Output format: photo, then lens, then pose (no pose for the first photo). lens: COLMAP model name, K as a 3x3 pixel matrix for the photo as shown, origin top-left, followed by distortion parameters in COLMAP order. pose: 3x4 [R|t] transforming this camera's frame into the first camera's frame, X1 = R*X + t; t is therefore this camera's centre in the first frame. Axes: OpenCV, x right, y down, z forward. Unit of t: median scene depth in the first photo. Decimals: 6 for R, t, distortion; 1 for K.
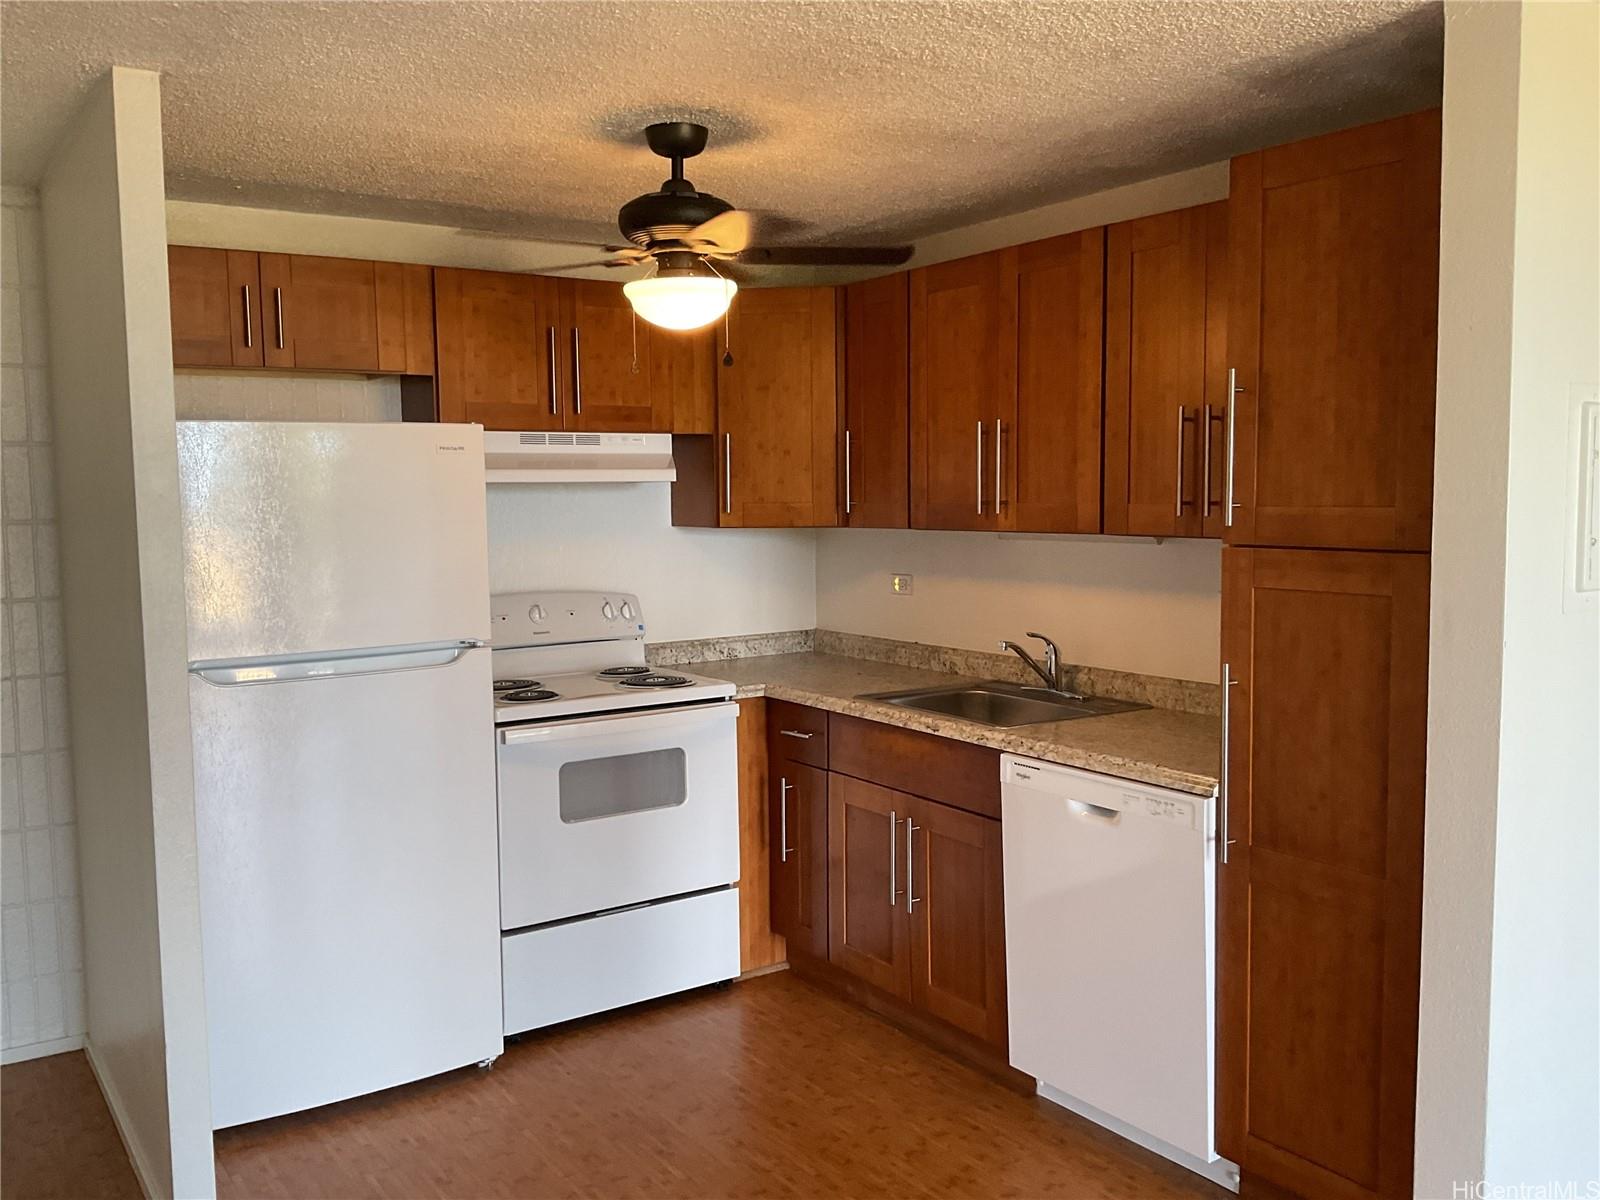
lens RADIAL K [[1384.6, 0, 800.5], [0, 1384.6, 600.9], [0, 0, 1]] dist [-0.003833, -0.001350]
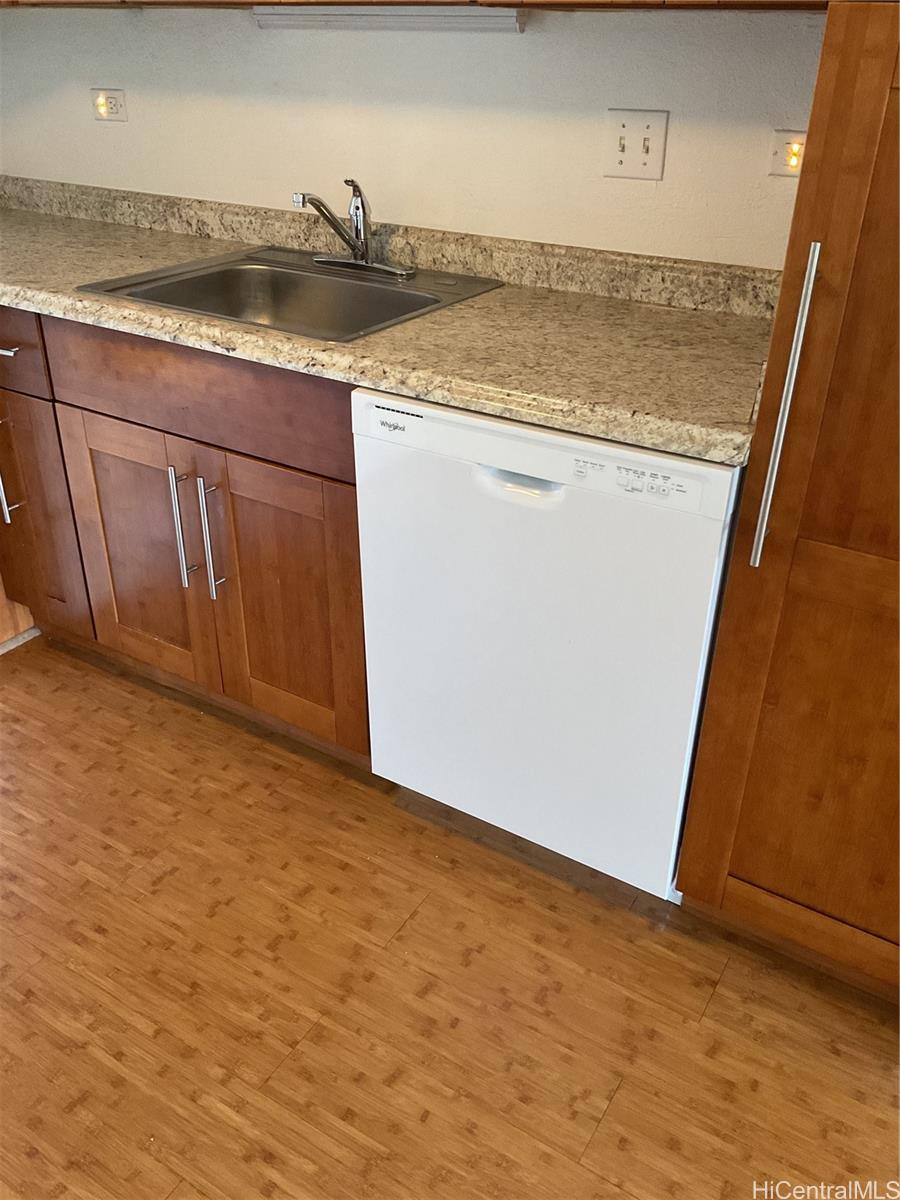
lens RADIAL K [[1008.1, 0, 460.3], [0, 1008.1, 597.6], [0, 0, 1]] dist [0.048439, -0.091487]
pose [[0.912940, -0.176037, 0.368173, 0.001753], [0.006821, 0.908635, 0.417536, 0.002476], [-0.408036, -0.378674, 0.830730, 0.496641]]
